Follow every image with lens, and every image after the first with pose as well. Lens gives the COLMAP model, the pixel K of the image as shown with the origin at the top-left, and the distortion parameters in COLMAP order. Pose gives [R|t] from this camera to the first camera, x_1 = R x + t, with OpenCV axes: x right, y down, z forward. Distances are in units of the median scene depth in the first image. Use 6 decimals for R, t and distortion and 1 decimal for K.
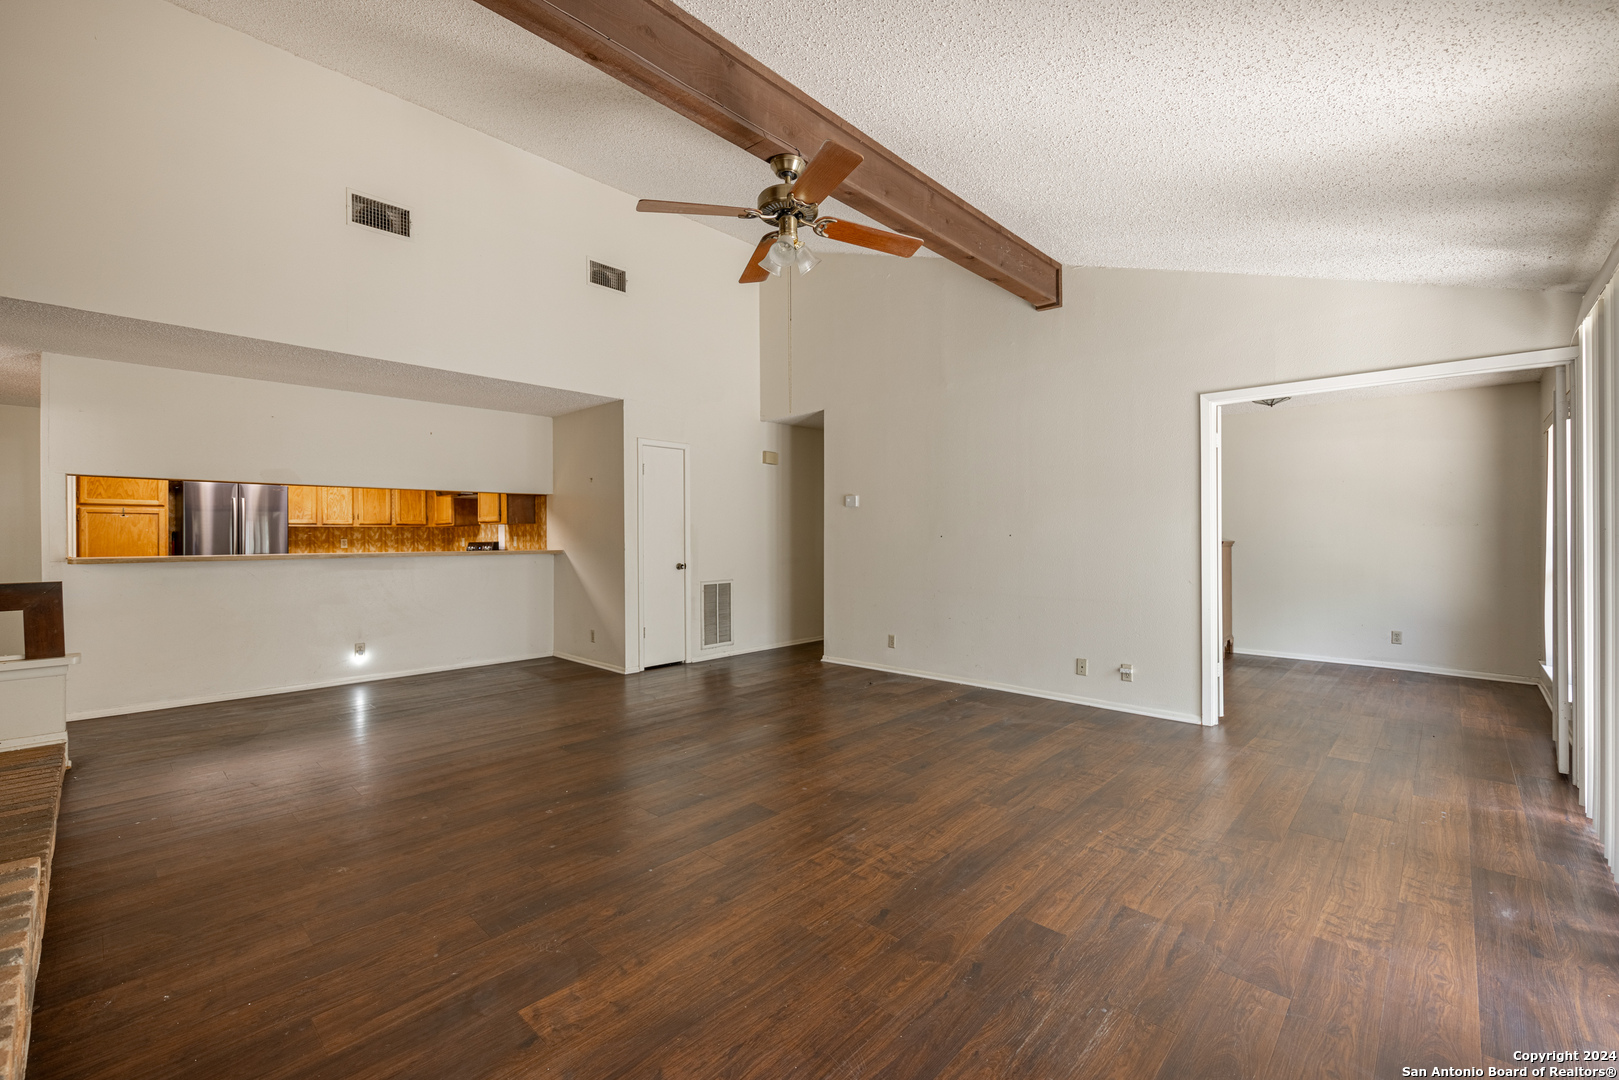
lens RADIAL K [[683.4, 0, 816.9], [0, 683.4, 535.2], [0, 0, 1]] dist [0.014356, -0.000044]
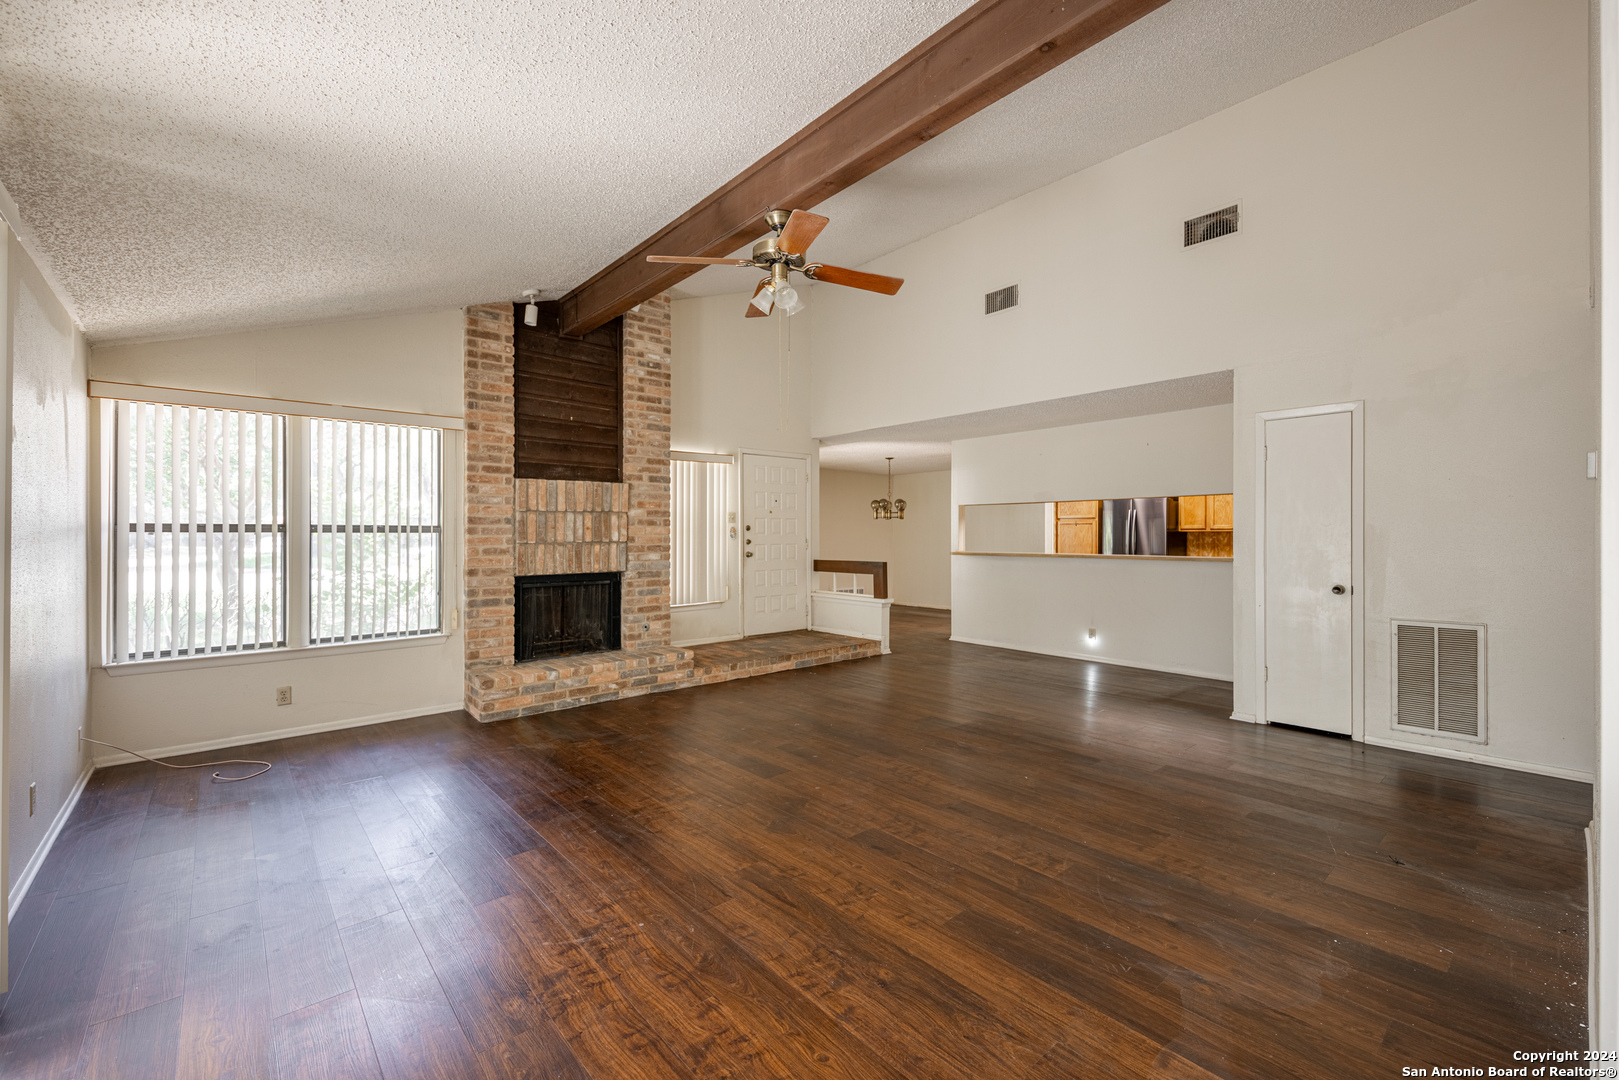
lens RADIAL K [[683.4, 0, 816.0], [0, 683.4, 537.6], [0, 0, 1]] dist [0.014356, -0.000044]
pose [[-0.114655, 0.003630, -0.993399, 0.822130], [-0.000292, 0.999993, 0.003688, -0.011642], [0.993405, 0.000713, -0.114654, 0.904188]]
